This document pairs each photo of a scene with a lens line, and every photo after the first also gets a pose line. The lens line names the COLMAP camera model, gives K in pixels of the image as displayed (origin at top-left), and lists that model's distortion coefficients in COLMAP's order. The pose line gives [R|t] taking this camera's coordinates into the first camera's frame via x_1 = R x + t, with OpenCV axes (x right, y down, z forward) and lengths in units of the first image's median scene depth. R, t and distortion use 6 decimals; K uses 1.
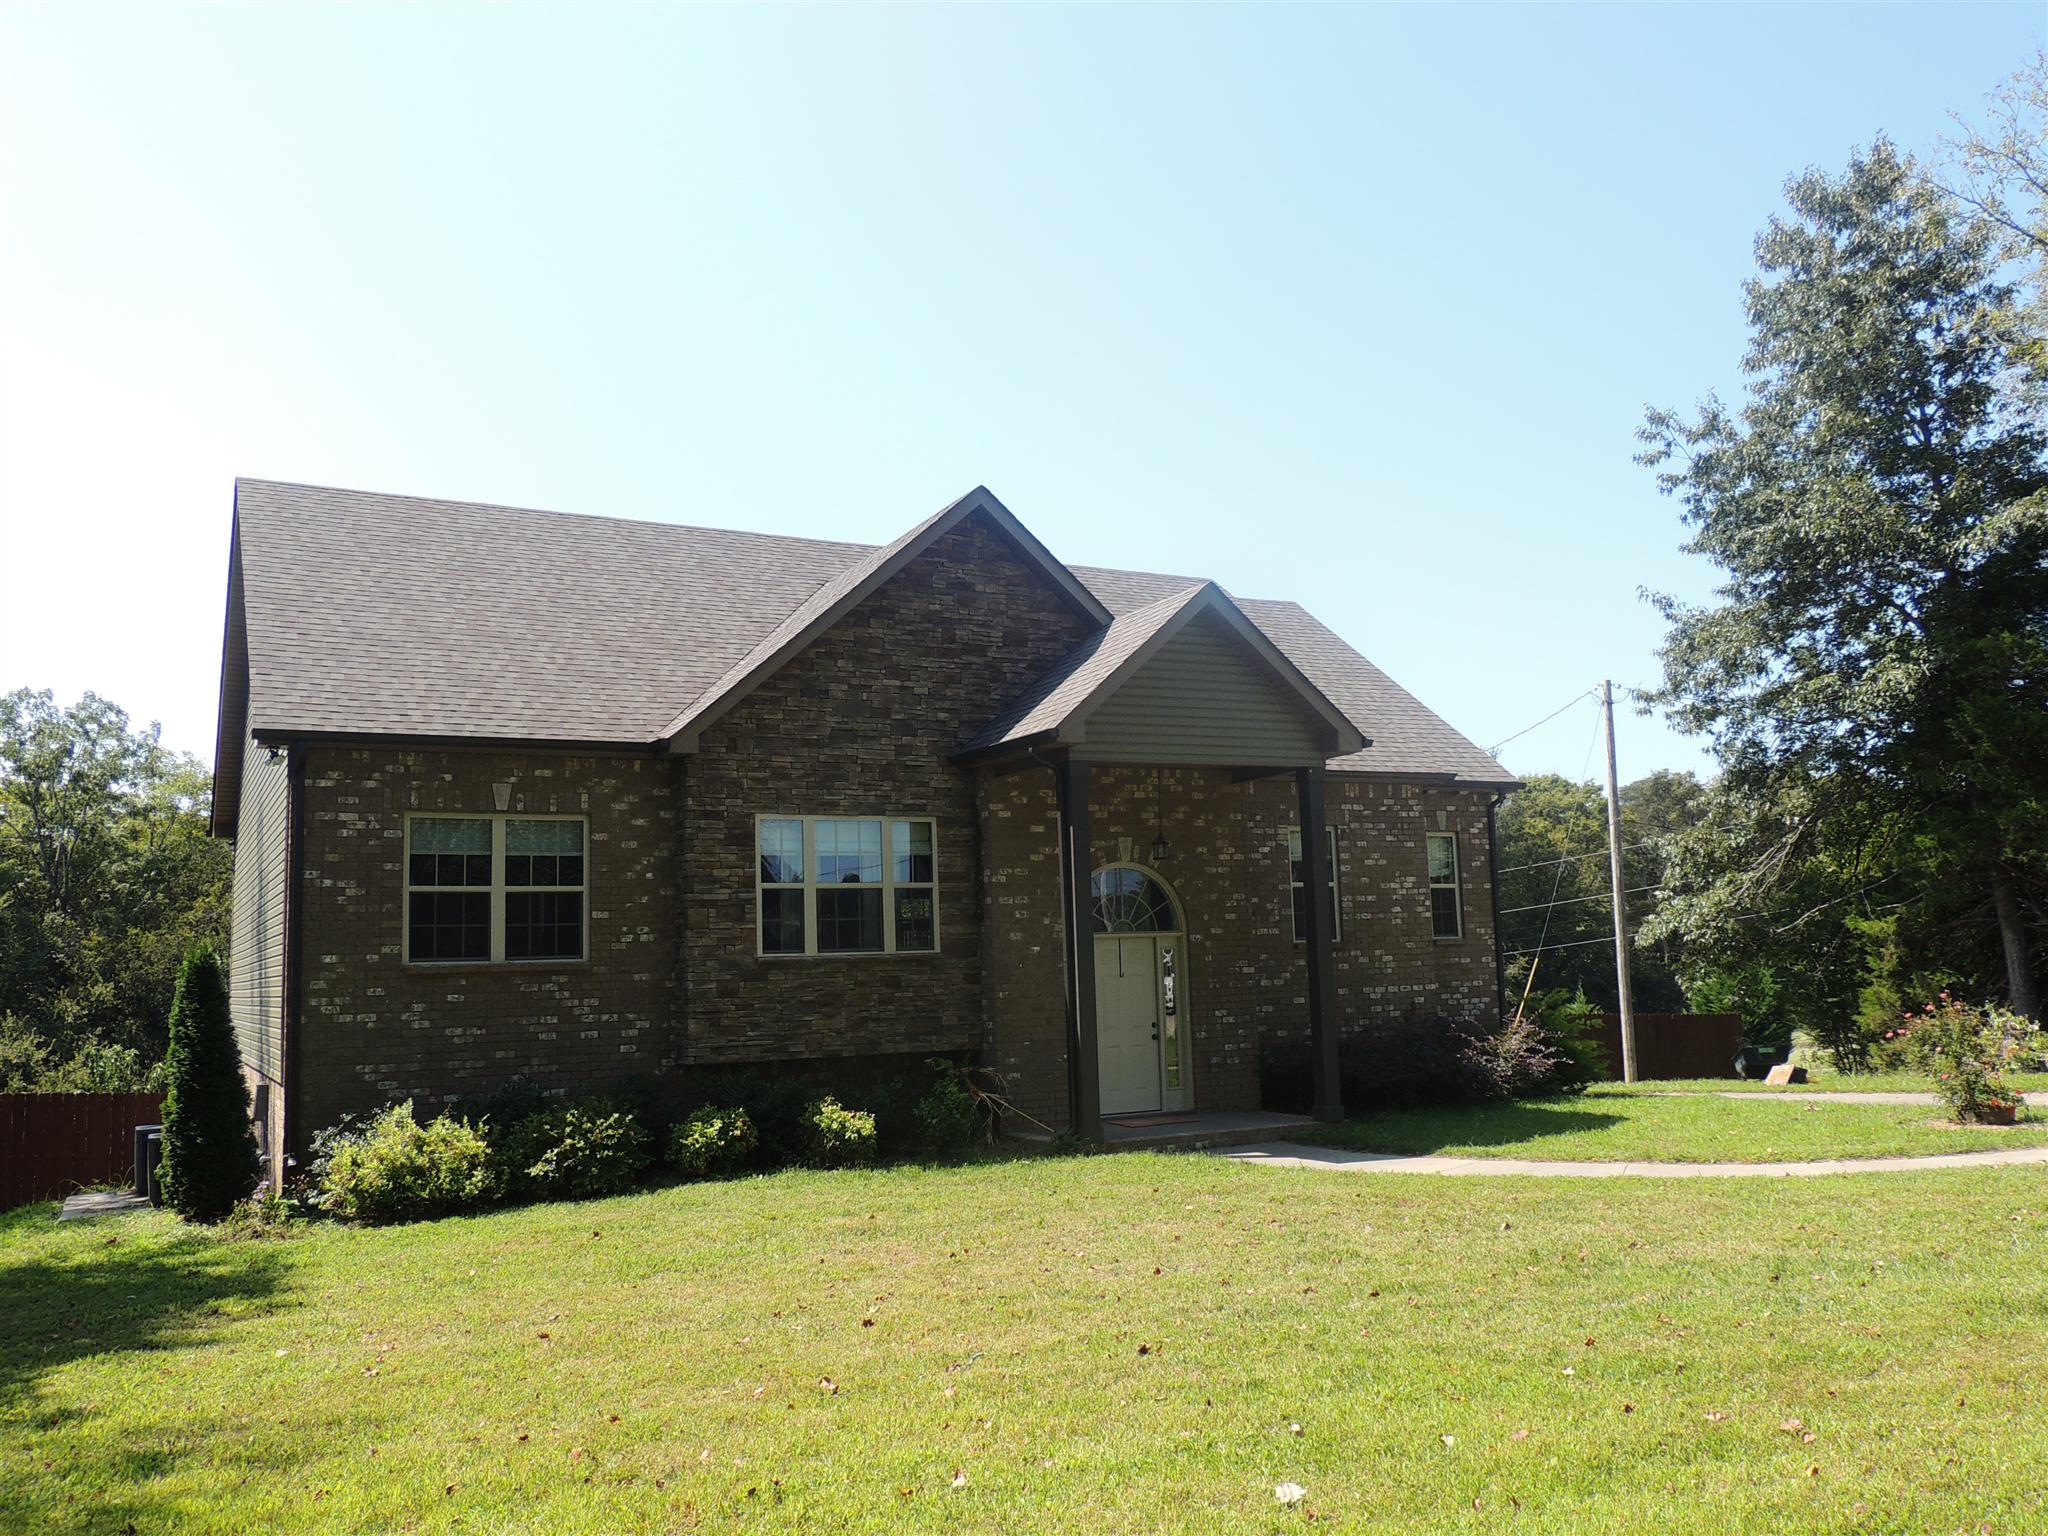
lens RADIAL K [[1616.7, 0, 1014.5], [0, 1616.7, 773.5], [0, 0, 1]] dist [-0.015429, 0.007063]
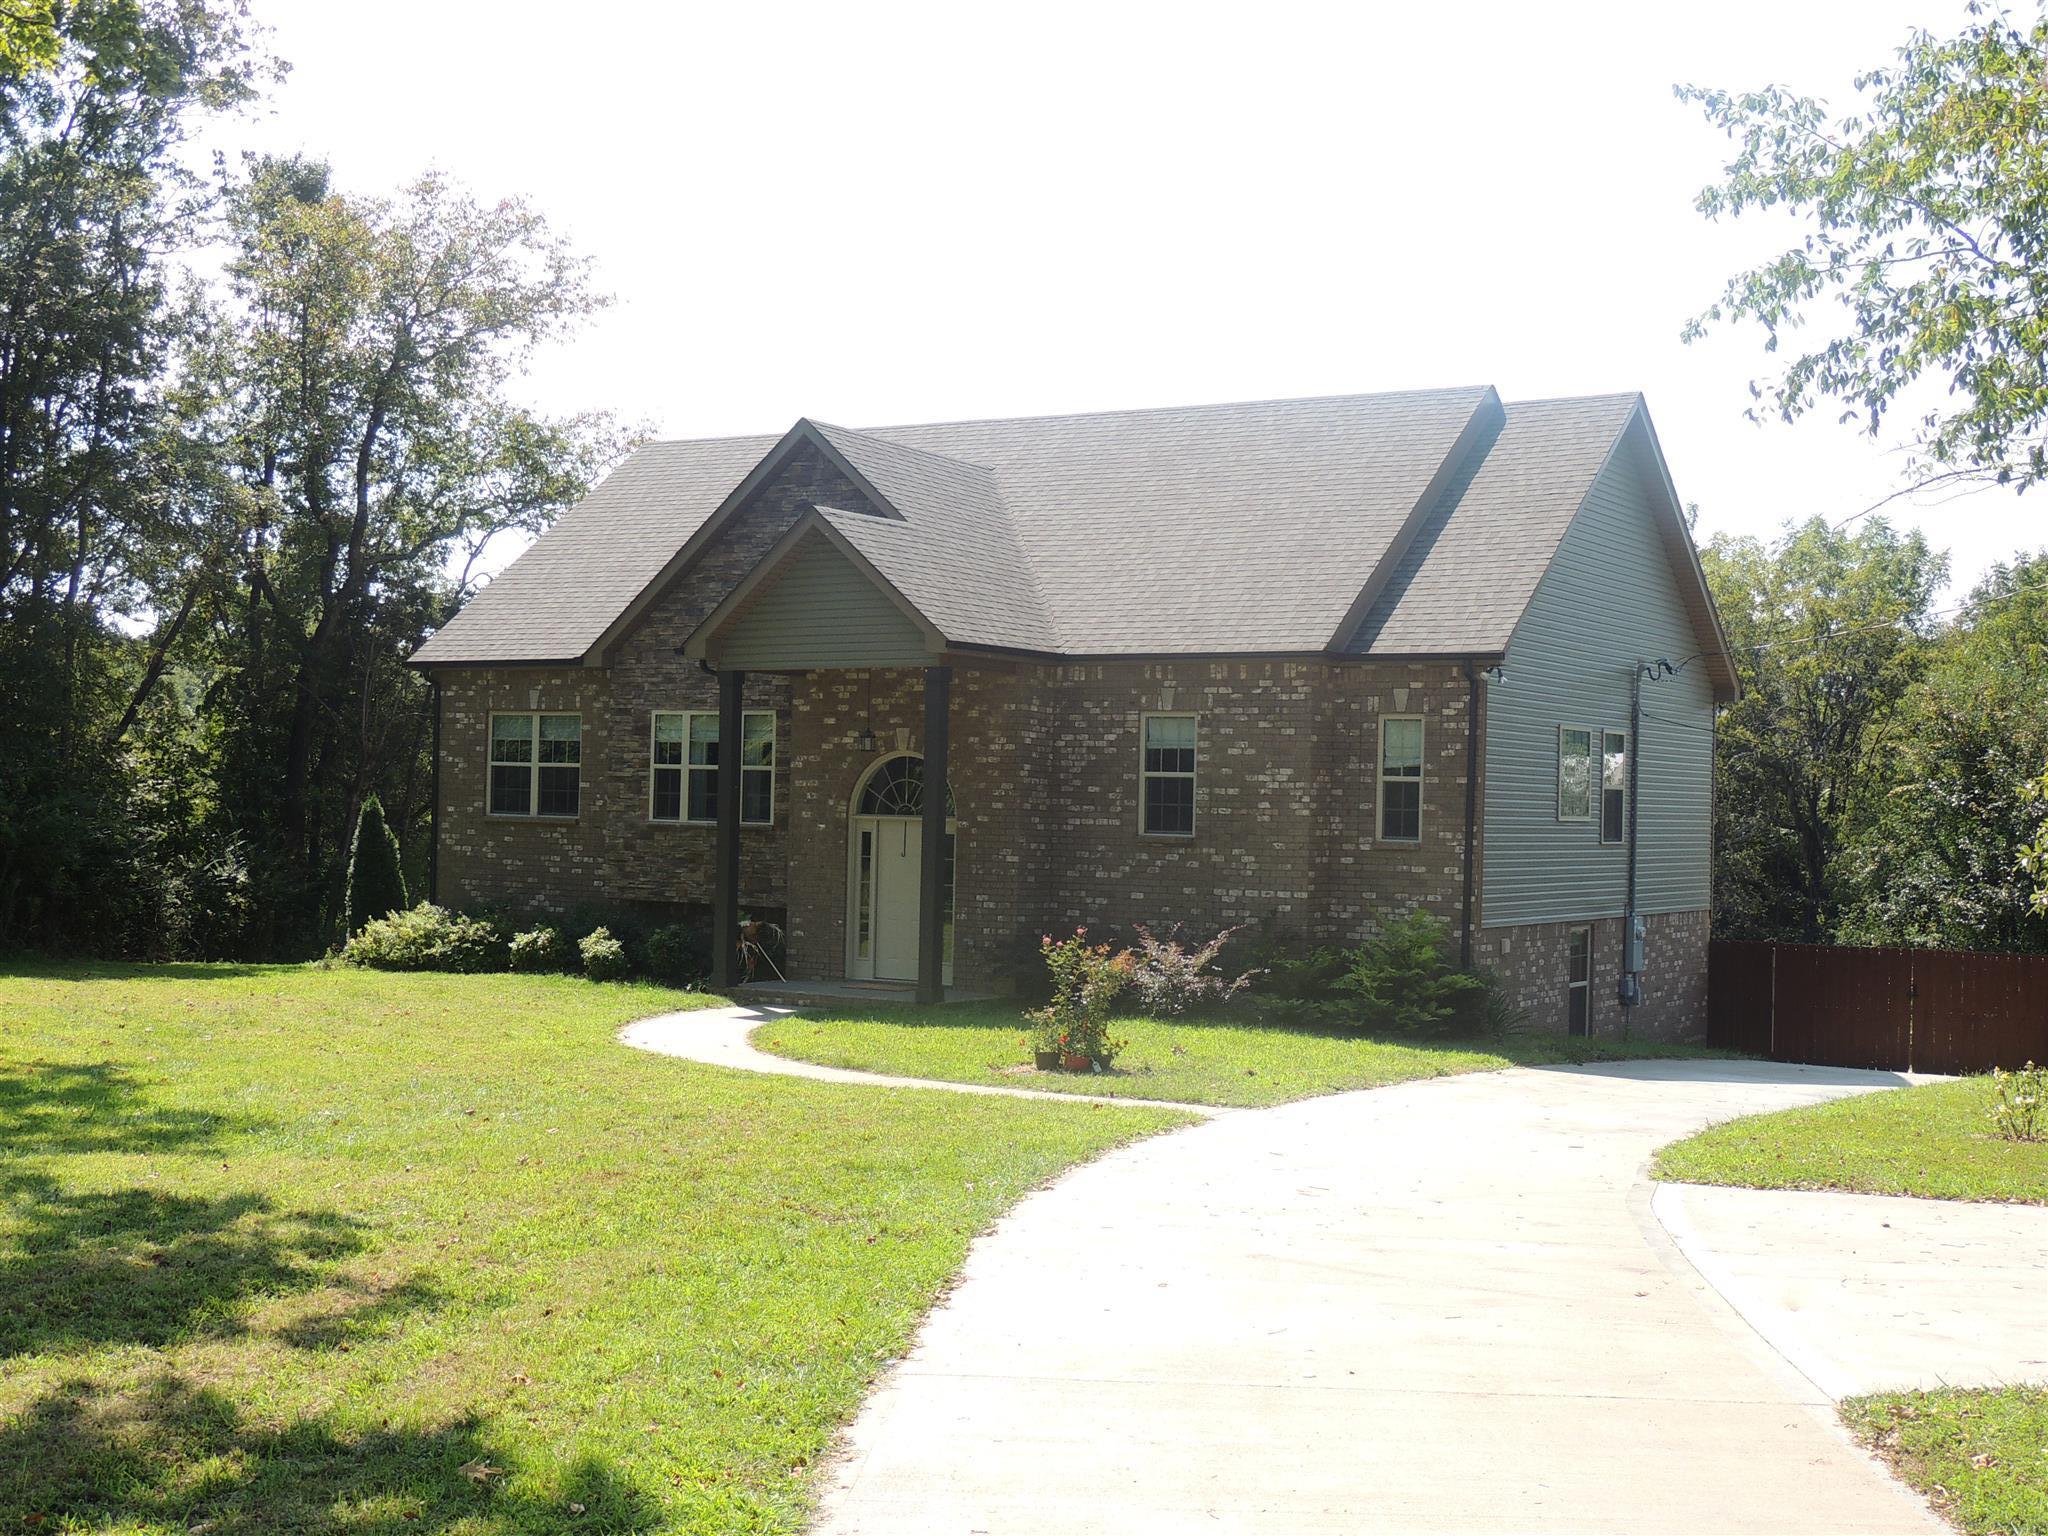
lens RADIAL K [[2502.0, 0, 1024.5], [0, 2502.0, 775.5], [0, 0, 1]] dist [-0.077013, 0.000000]
pose [[0.510202, 0.033090, -0.859418, 1.660124], [0.061739, 0.995273, 0.074972, -0.052854], [0.857836, -0.091311, 0.505747, 0.239686]]
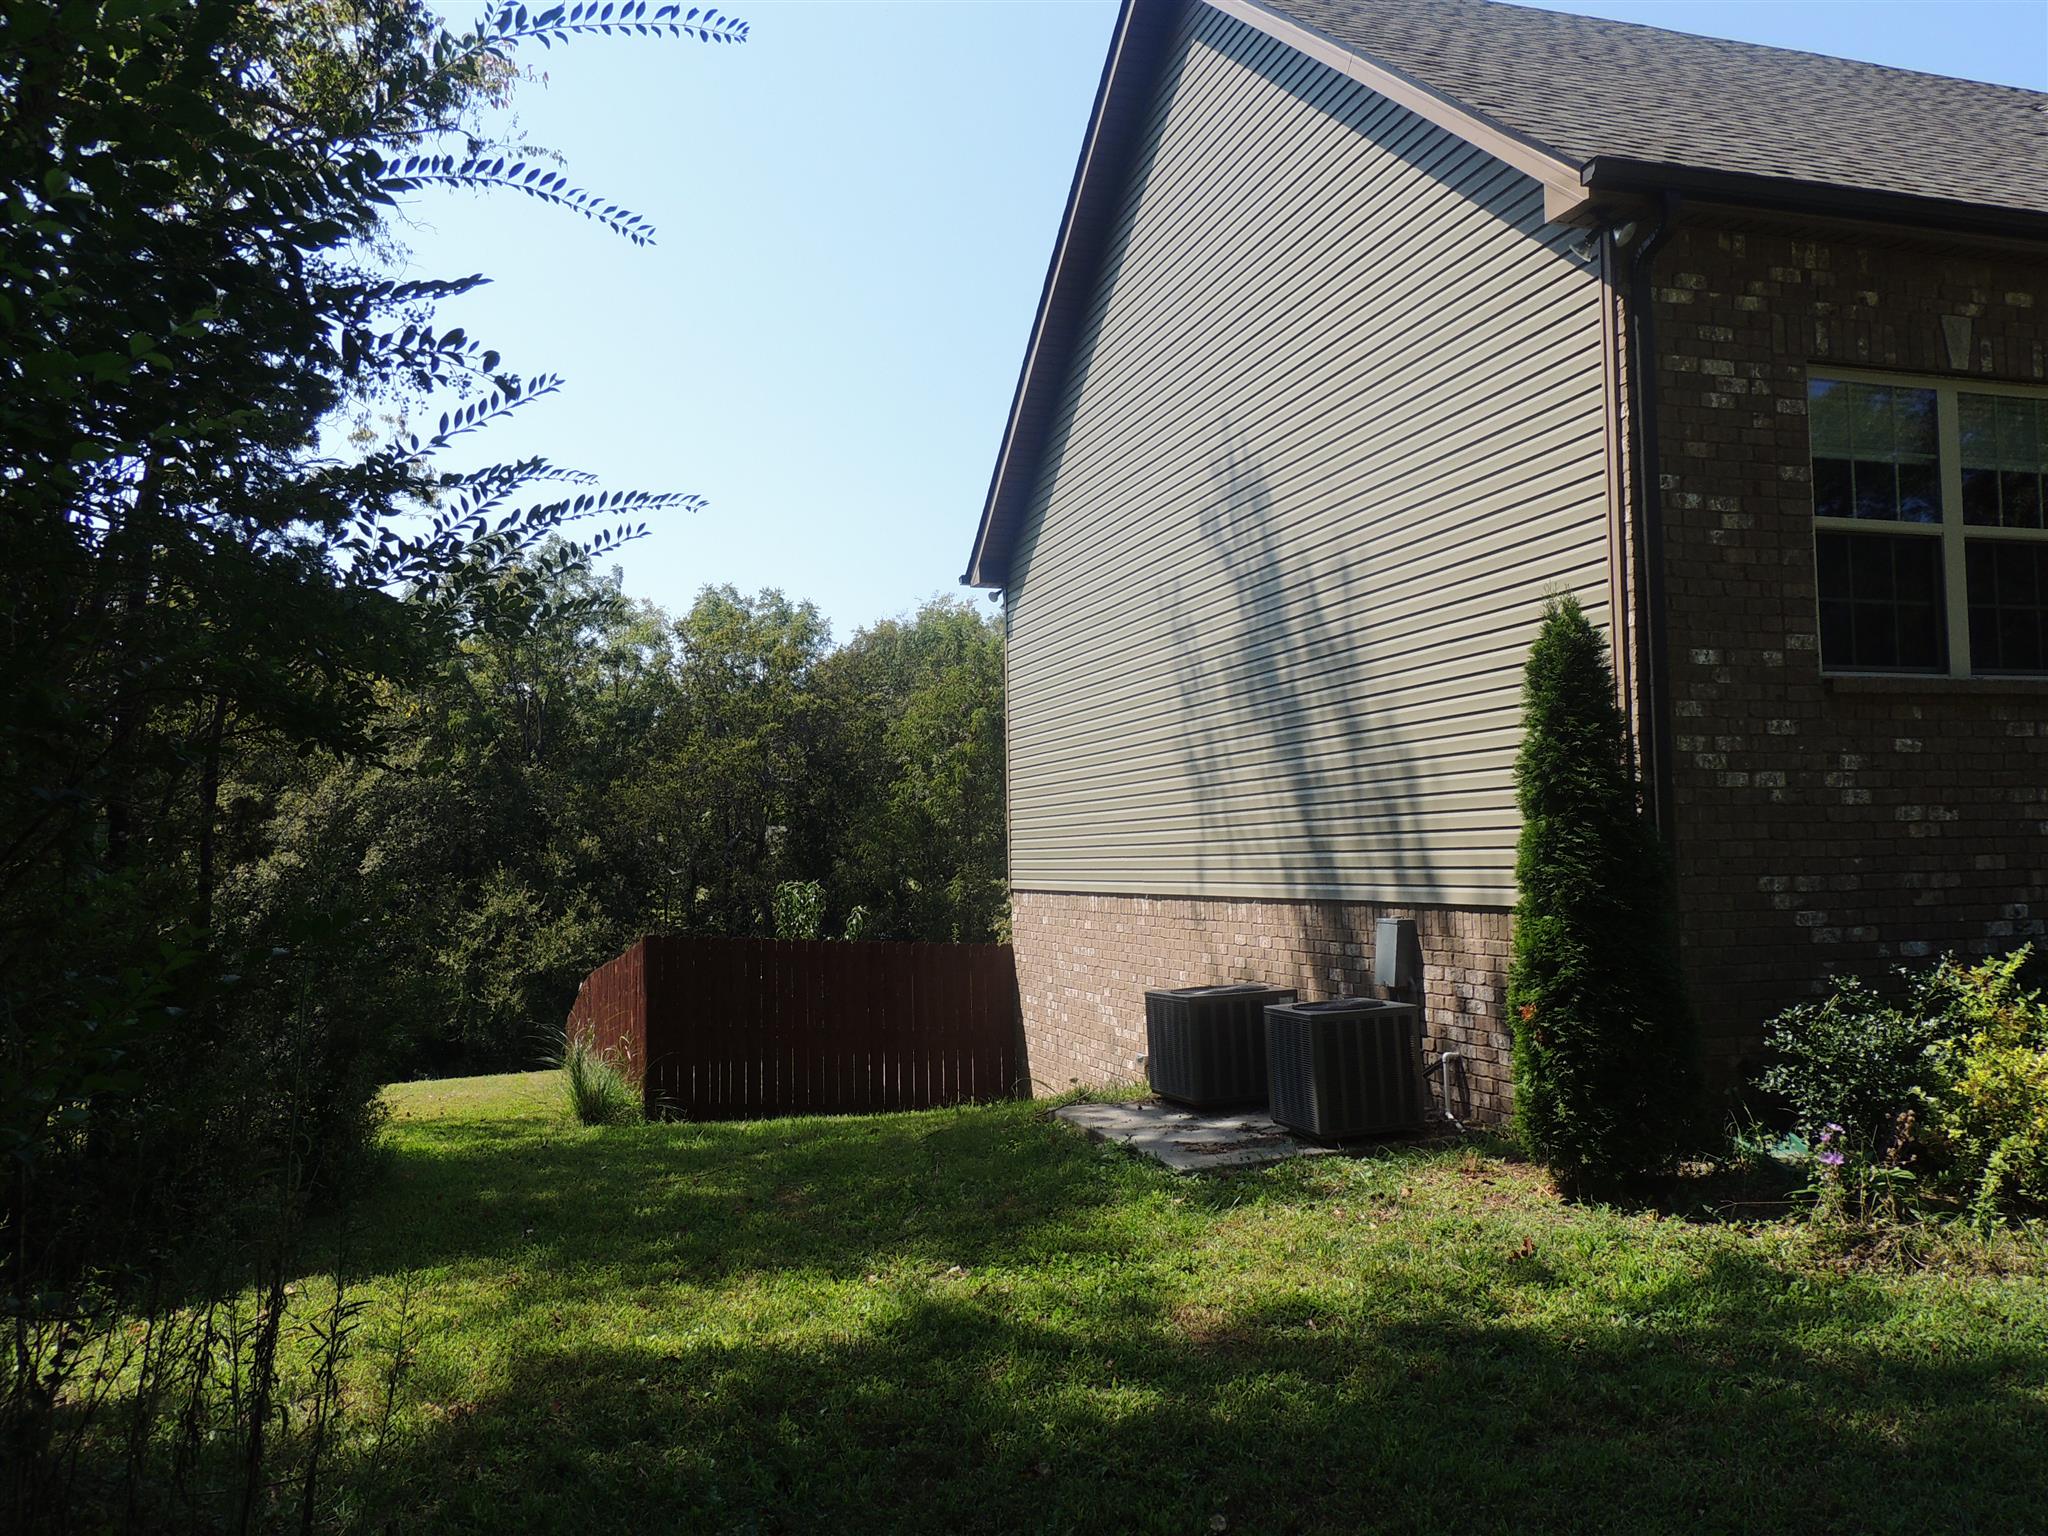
lens RADIAL K [[1616.7, 0, 1023.0], [0, 1616.7, 762.0], [0, 0, 1]] dist [-0.015429, 0.007063]
pose [[0.981014, 0.000472, -0.193936, -0.467258], [0.012413, 0.997794, 0.065218, 0.098890], [0.193539, -0.066387, 0.978844, 0.426322]]
